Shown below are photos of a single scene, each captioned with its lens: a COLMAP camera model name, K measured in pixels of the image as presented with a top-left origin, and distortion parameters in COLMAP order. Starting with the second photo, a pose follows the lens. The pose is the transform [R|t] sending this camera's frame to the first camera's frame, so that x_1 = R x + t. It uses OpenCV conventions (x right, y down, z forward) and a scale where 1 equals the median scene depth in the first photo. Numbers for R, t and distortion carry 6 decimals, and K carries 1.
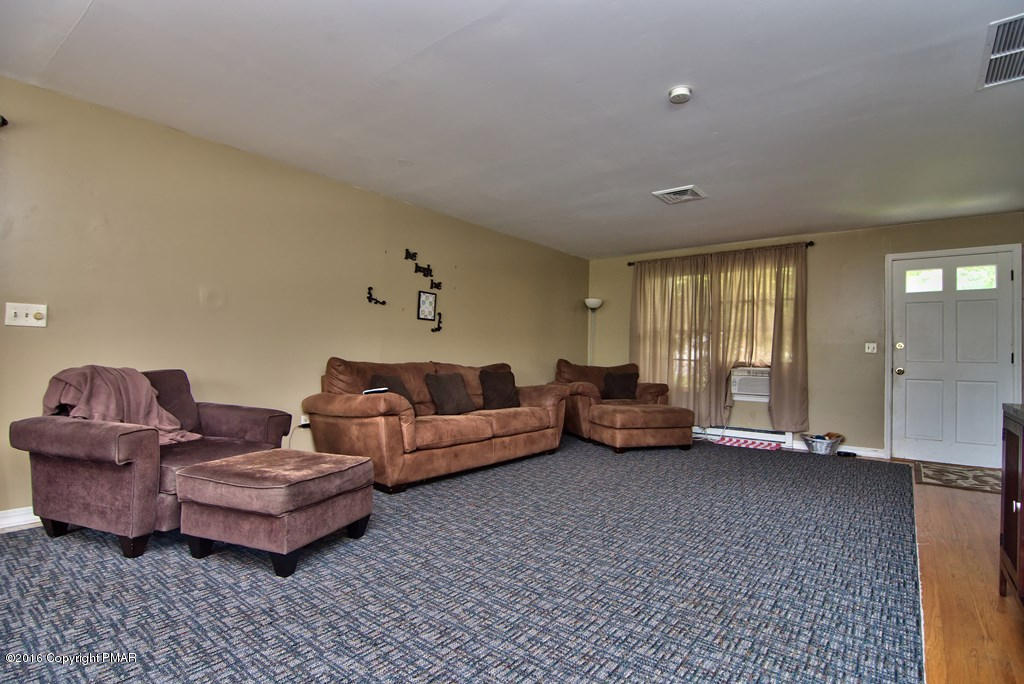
lens RADIAL K [[494.0, 0, 505.7], [0, 494.0, 347.5], [0, 0, 1]] dist [-0.008895, -0.008890]
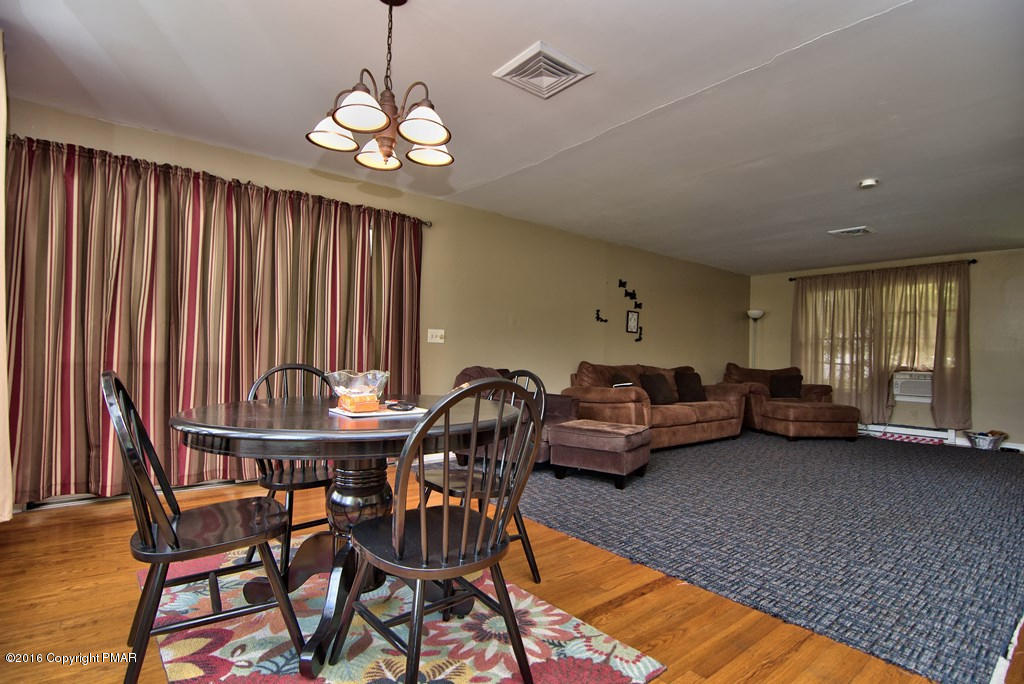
lens RADIAL K [[494.0, 0, 511.4], [0, 494.0, 347.5], [0, 0, 1]] dist [-0.008895, -0.008890]
pose [[0.978303, 0.000415, -0.207180, -0.200842], [-0.000957, 0.999996, -0.002516, -0.012779], [0.207179, 0.002659, 0.978300, -0.336526]]
